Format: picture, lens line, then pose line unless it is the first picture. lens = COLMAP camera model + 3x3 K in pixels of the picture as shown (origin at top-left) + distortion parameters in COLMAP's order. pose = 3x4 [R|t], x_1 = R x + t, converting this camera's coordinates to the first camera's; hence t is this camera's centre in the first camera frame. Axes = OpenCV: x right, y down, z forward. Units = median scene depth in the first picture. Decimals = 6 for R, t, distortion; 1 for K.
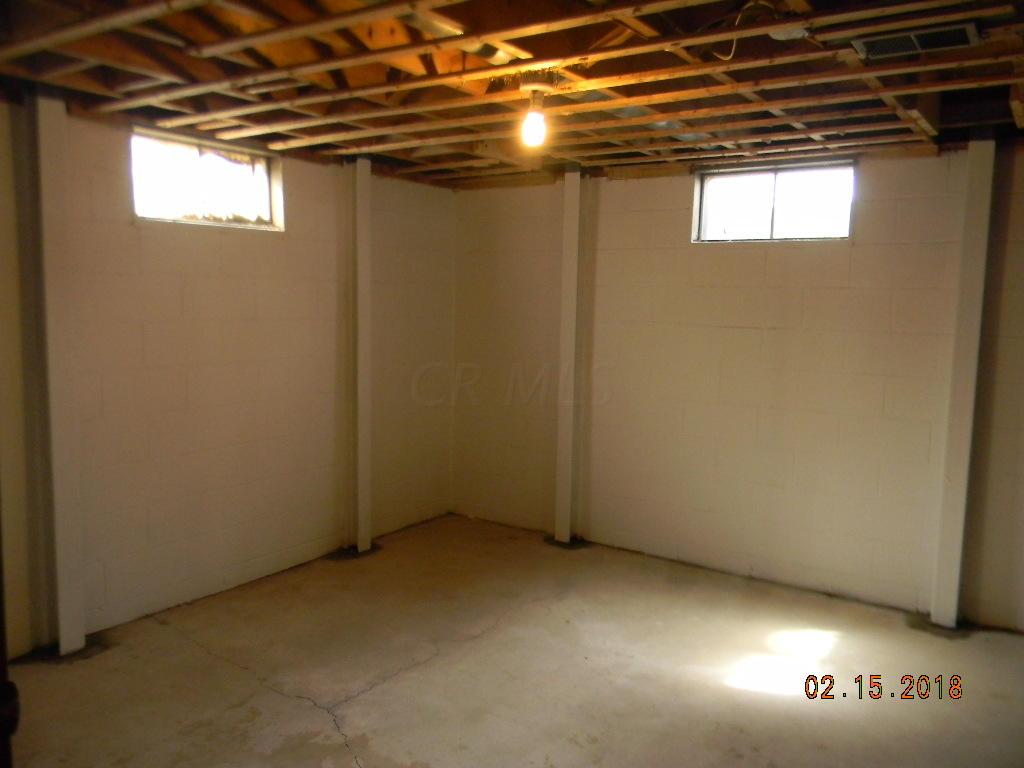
lens RADIAL K [[817.7, 0, 506.8], [0, 817.7, 382.7], [0, 0, 1]] dist [-0.009074, 0.011565]
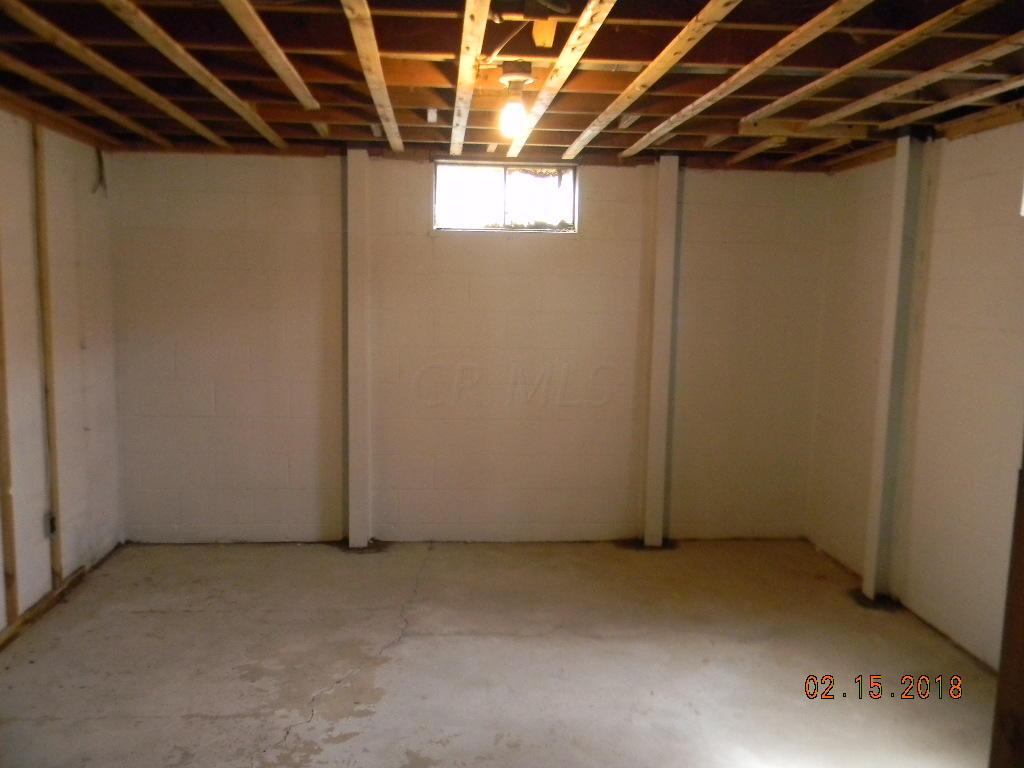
lens RADIAL K [[817.7, 0, 506.6], [0, 817.7, 385.7], [0, 0, 1]] dist [-0.009074, 0.011565]
pose [[0.631233, 0.085625, -0.770852, 0.572441], [-0.090425, 0.995234, 0.036502, -0.013749], [0.770304, 0.046663, 0.635968, 0.255362]]
